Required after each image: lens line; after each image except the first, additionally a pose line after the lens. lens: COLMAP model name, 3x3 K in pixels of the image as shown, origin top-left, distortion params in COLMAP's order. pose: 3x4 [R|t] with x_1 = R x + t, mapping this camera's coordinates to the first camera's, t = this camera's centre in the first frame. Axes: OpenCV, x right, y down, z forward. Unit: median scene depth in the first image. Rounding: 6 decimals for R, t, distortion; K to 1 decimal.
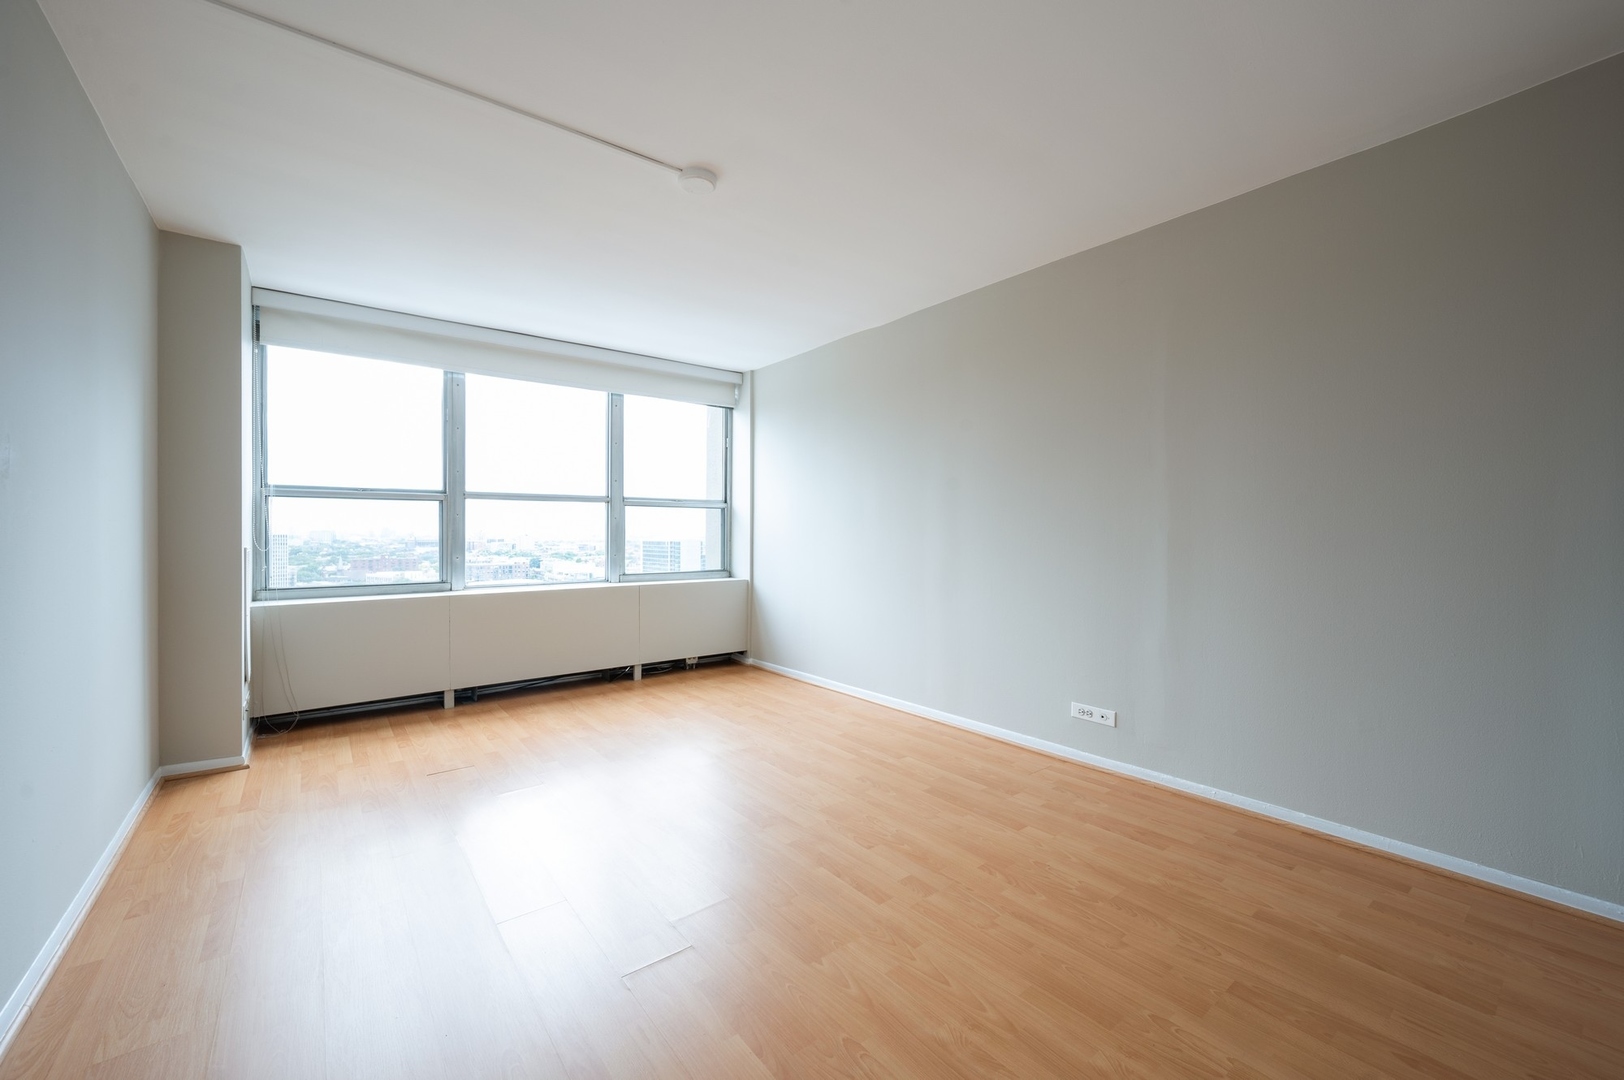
lens RADIAL K [[641.4, 0, 810.4], [0, 641.4, 532.1], [0, 0, 1]] dist [0.001133, 0.000079]
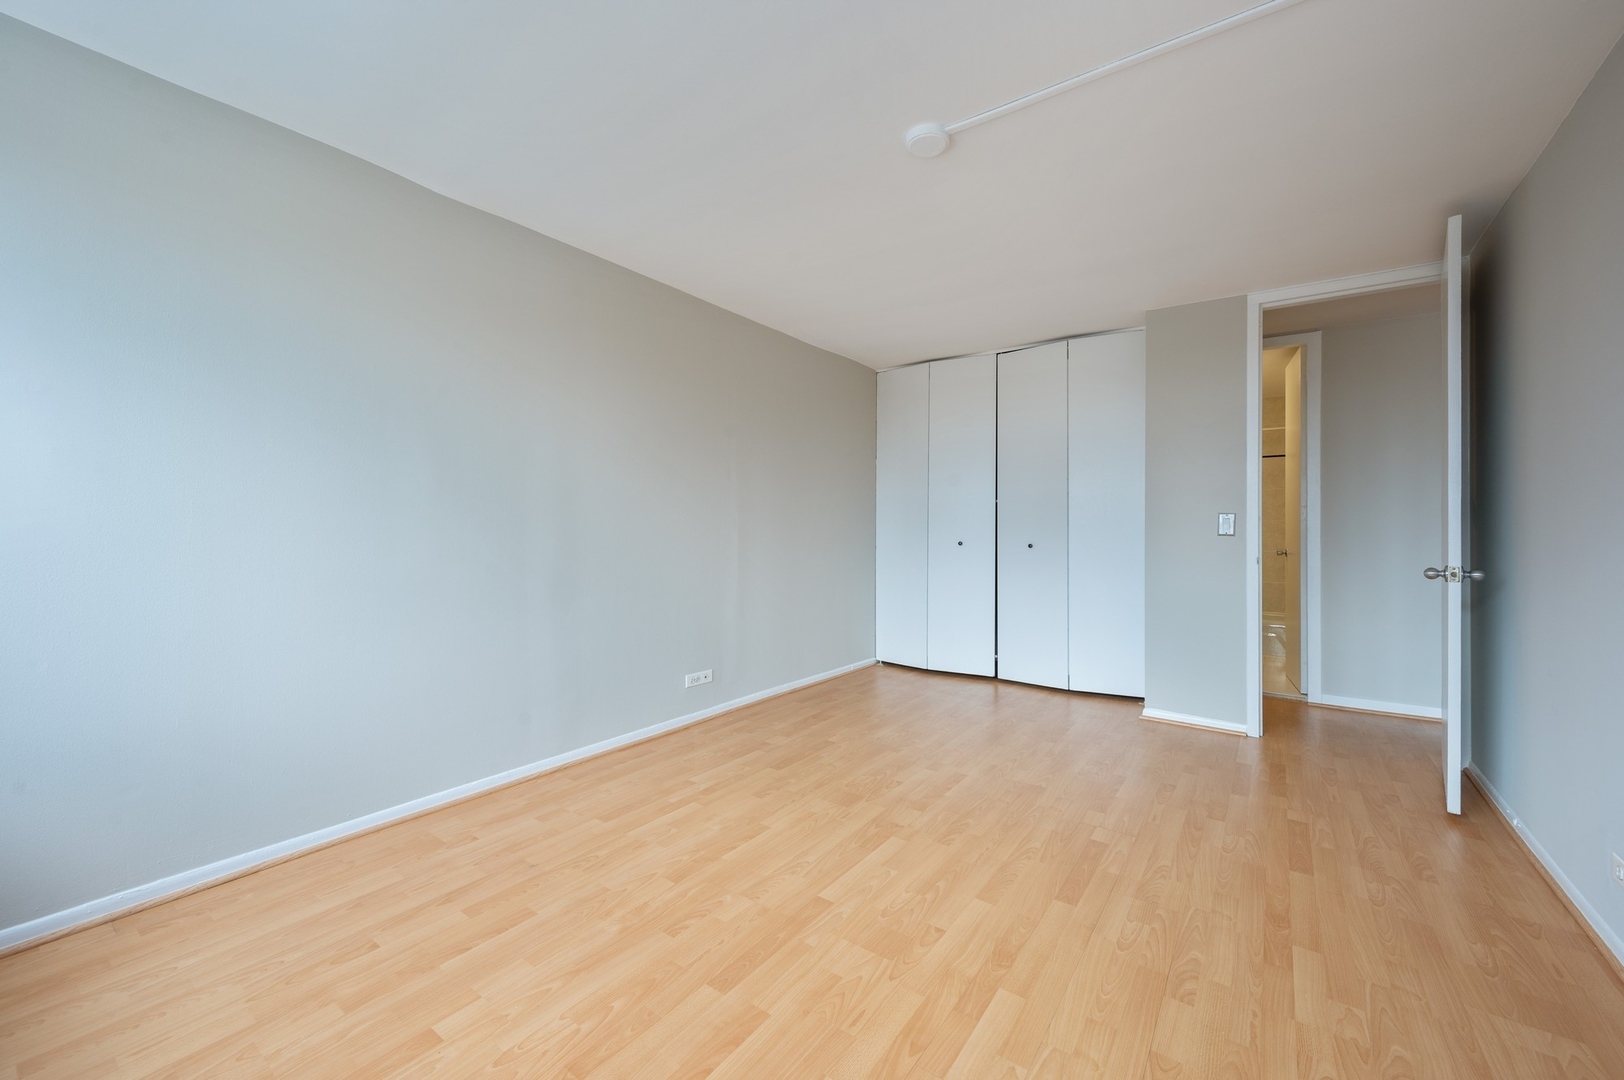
lens RADIAL K [[641.4, 0, 810.4], [0, 641.4, 532.1], [0, 0, 1]] dist [0.001133, 0.000079]
pose [[-0.276804, -0.003458, 0.960920, -0.795150], [-0.003792, 0.999990, 0.002507, 0.000547], [-0.960919, -0.002950, -0.276814, 1.138260]]
